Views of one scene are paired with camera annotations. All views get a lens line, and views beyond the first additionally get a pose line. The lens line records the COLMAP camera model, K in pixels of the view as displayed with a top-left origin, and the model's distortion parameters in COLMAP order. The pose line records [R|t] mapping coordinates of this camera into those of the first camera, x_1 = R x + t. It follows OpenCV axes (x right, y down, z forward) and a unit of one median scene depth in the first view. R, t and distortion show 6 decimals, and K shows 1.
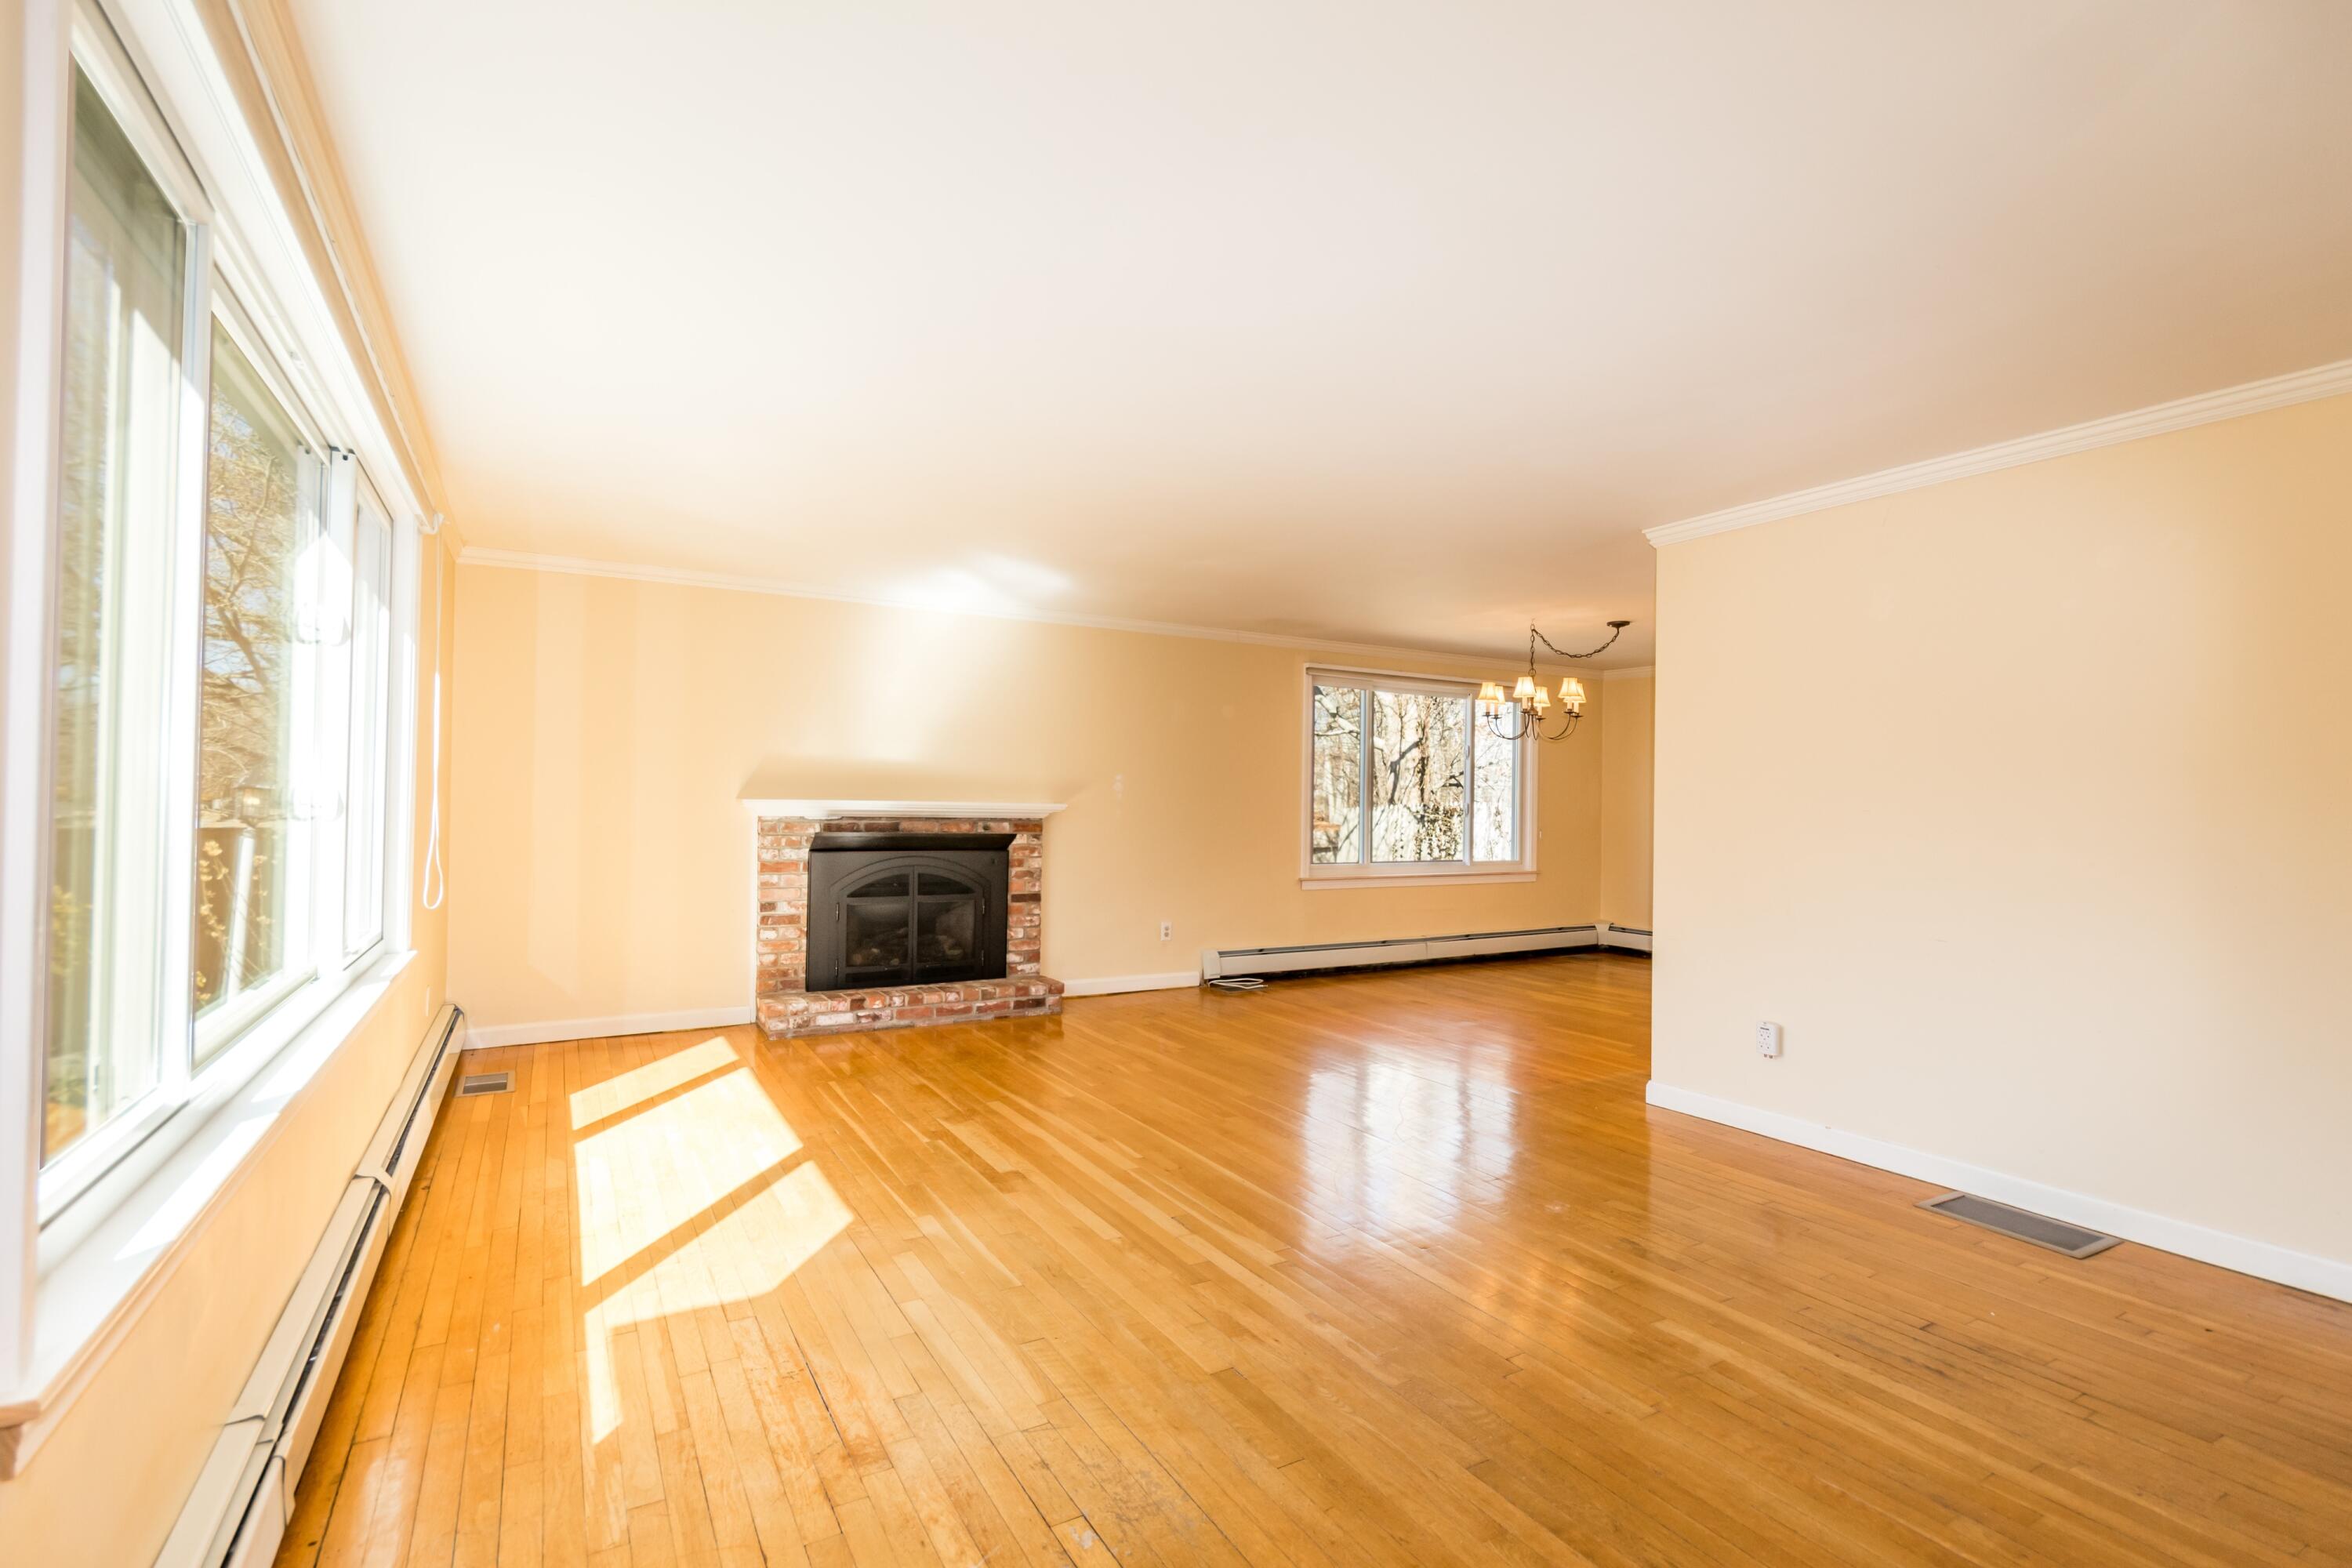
lens RADIAL K [[1115.4, 0, 1196.6], [0, 1115.4, 790.7], [0, 0, 1]] dist [0.005217, -0.004141]
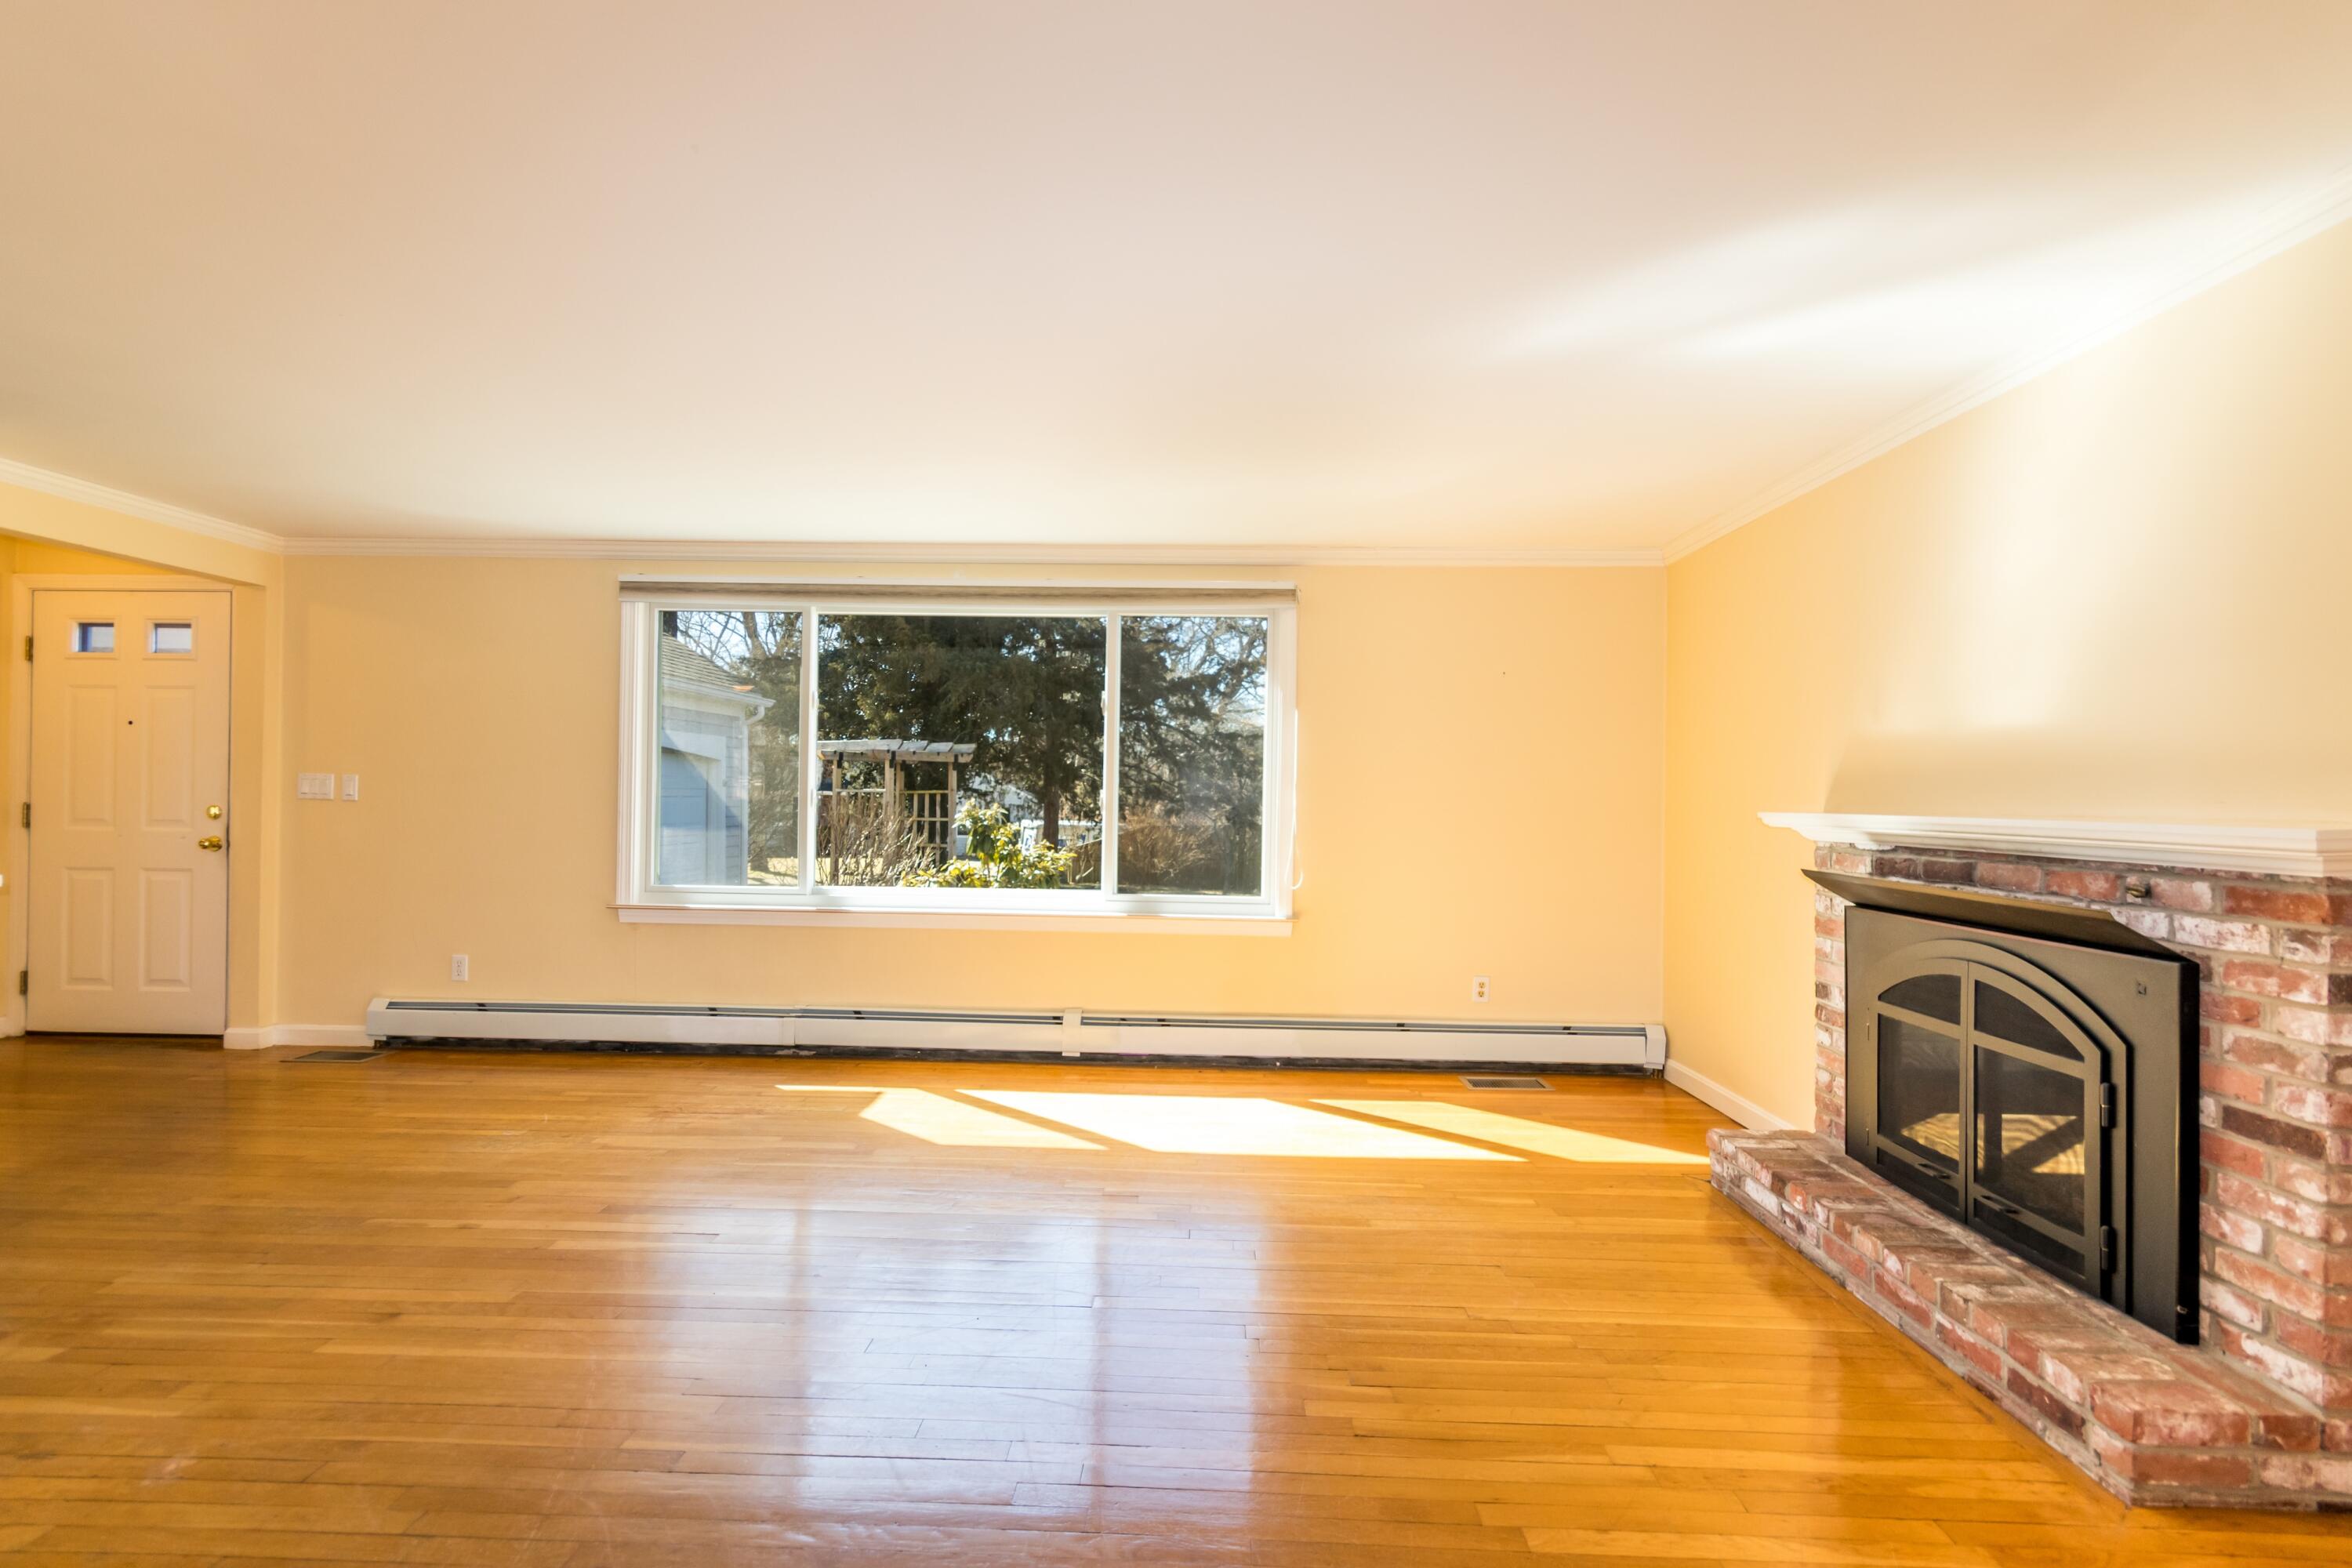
lens RADIAL K [[1066.8, 0, 1171.2], [0, 1066.8, 797.0], [0, 0, 1]] dist [0.007373, 0.000774]
pose [[-0.536381, -0.027784, -0.843519, 0.372143], [-0.018455, 0.999605, -0.021189, 0.022307], [0.843774, 0.004201, -0.536682, 1.270589]]
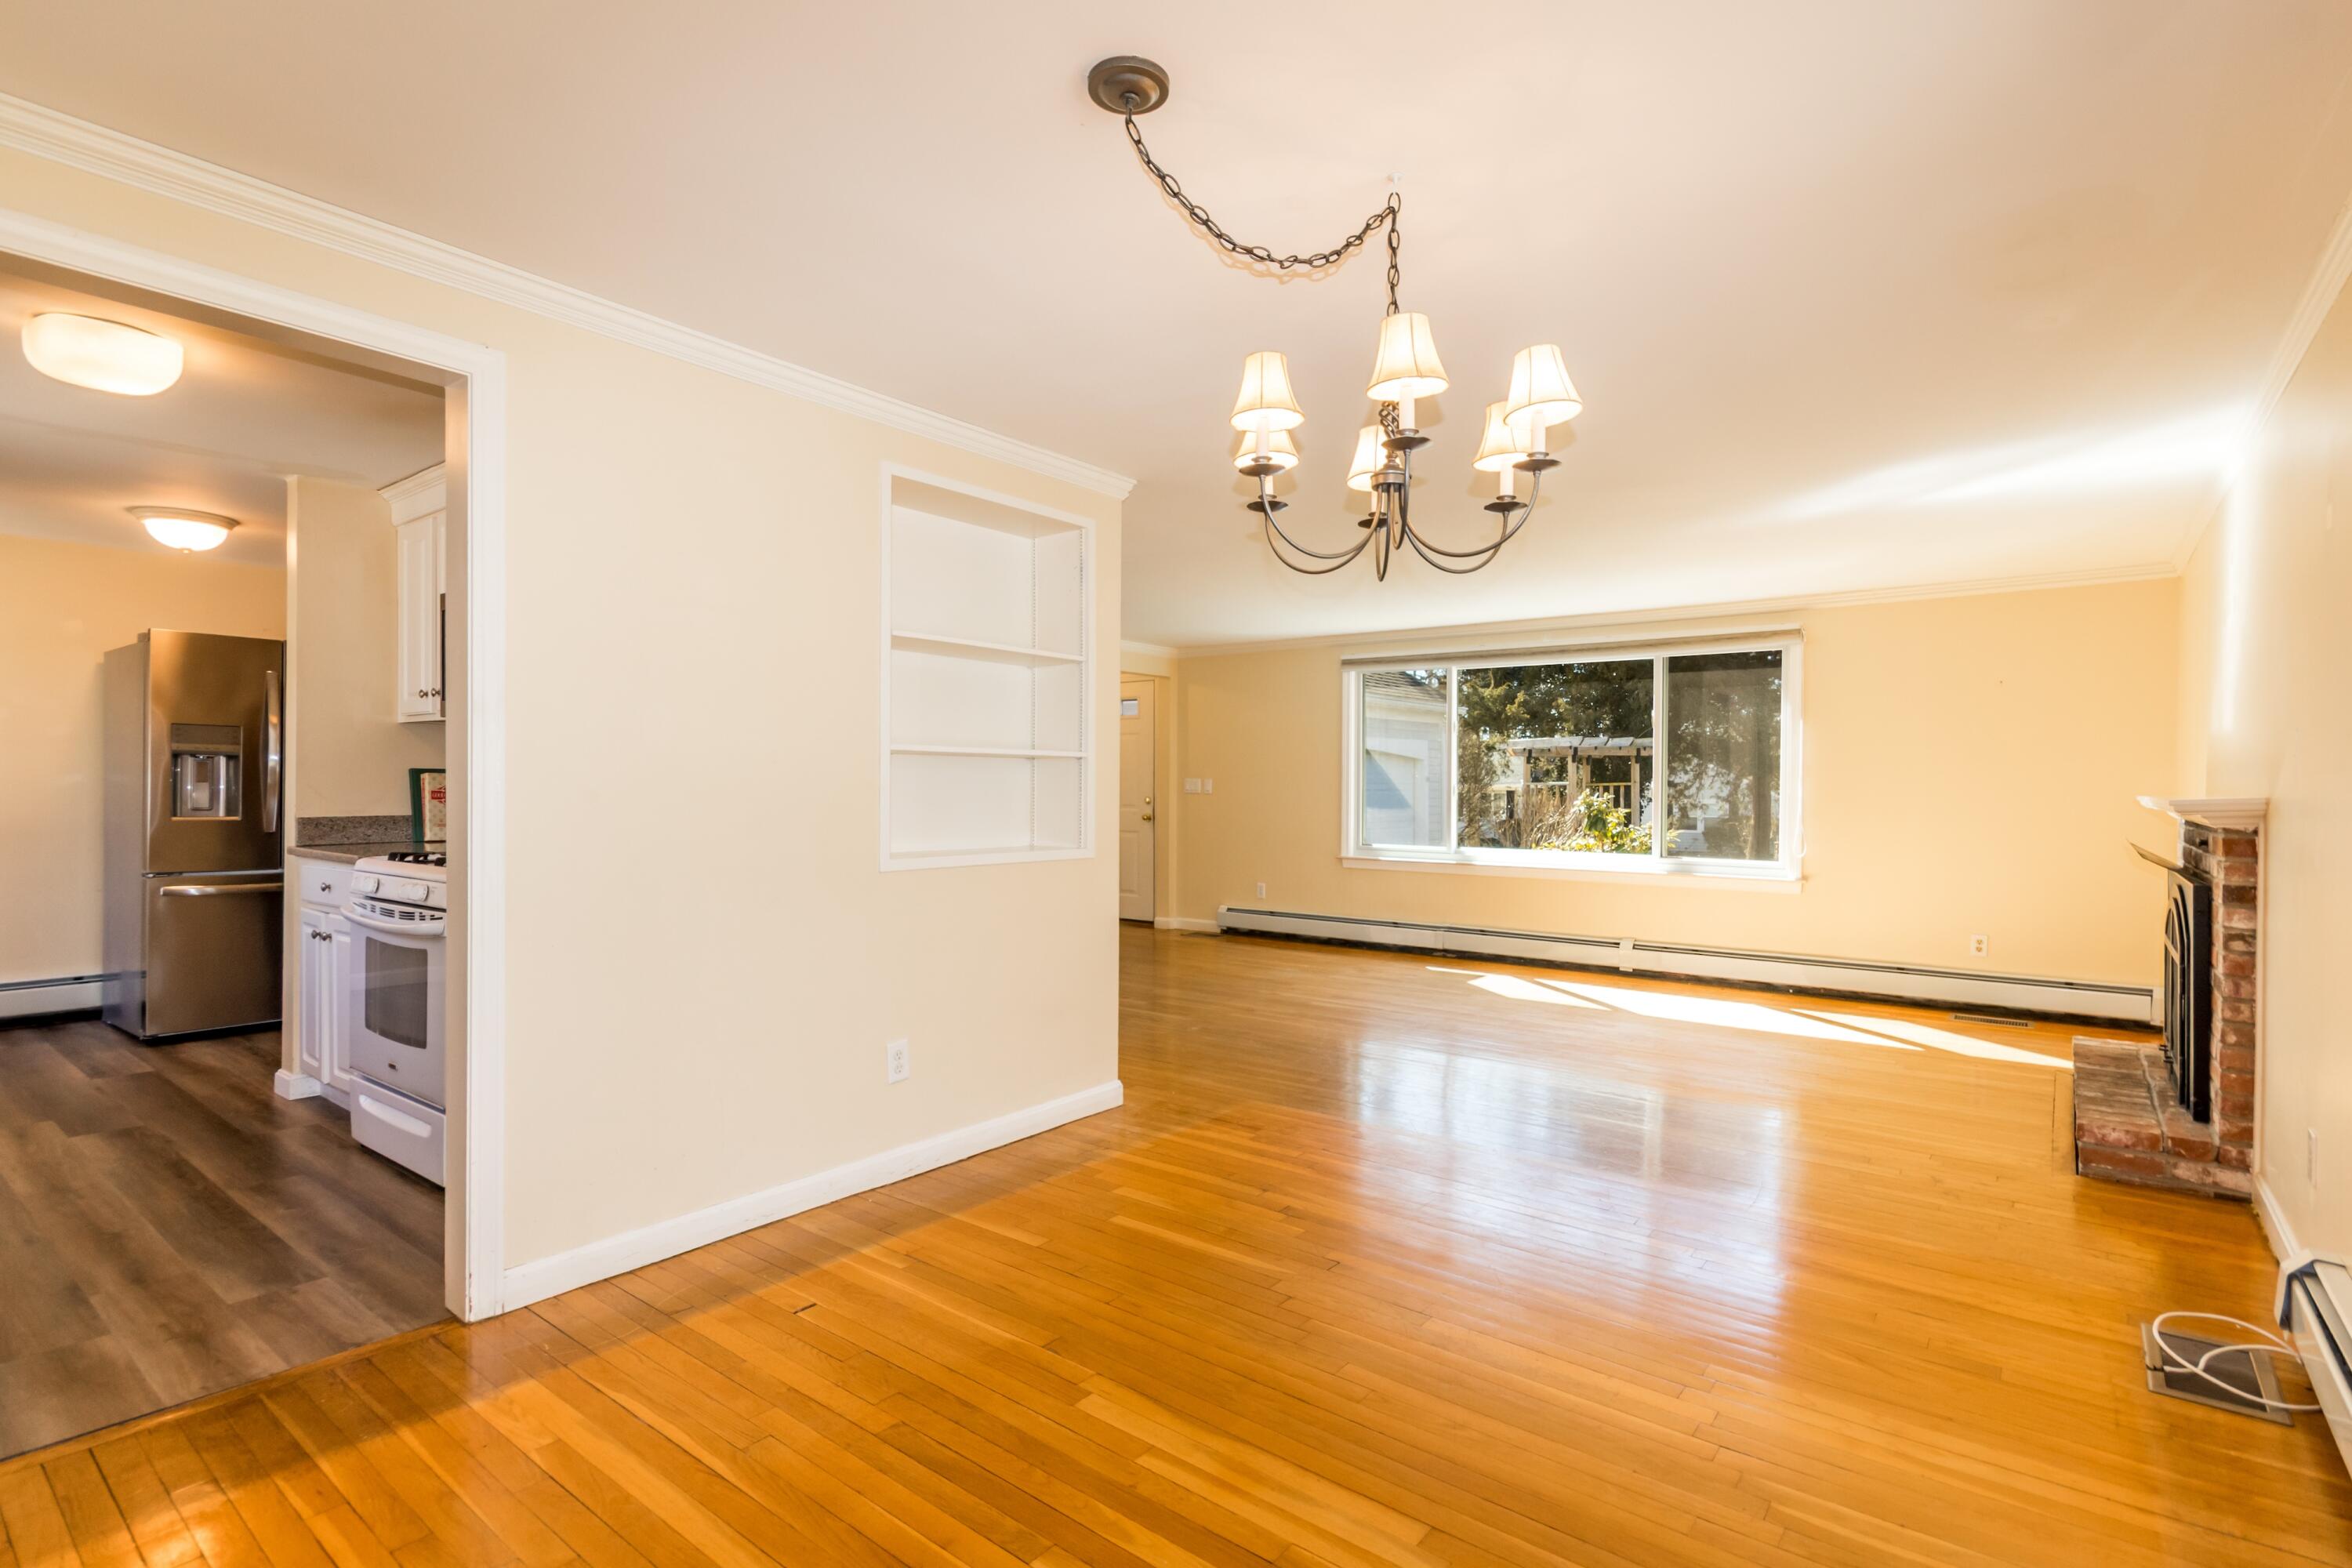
lens RADIAL K [[1115.4, 0, 1196.6], [0, 1115.4, 790.7], [0, 0, 1]] dist [0.005217, -0.004141]
pose [[-0.925912, -0.021596, -0.377121, 0.676095], [-0.019933, 0.999767, -0.008312, 0.029802], [0.377212, -0.000179, -0.926127, 1.833027]]
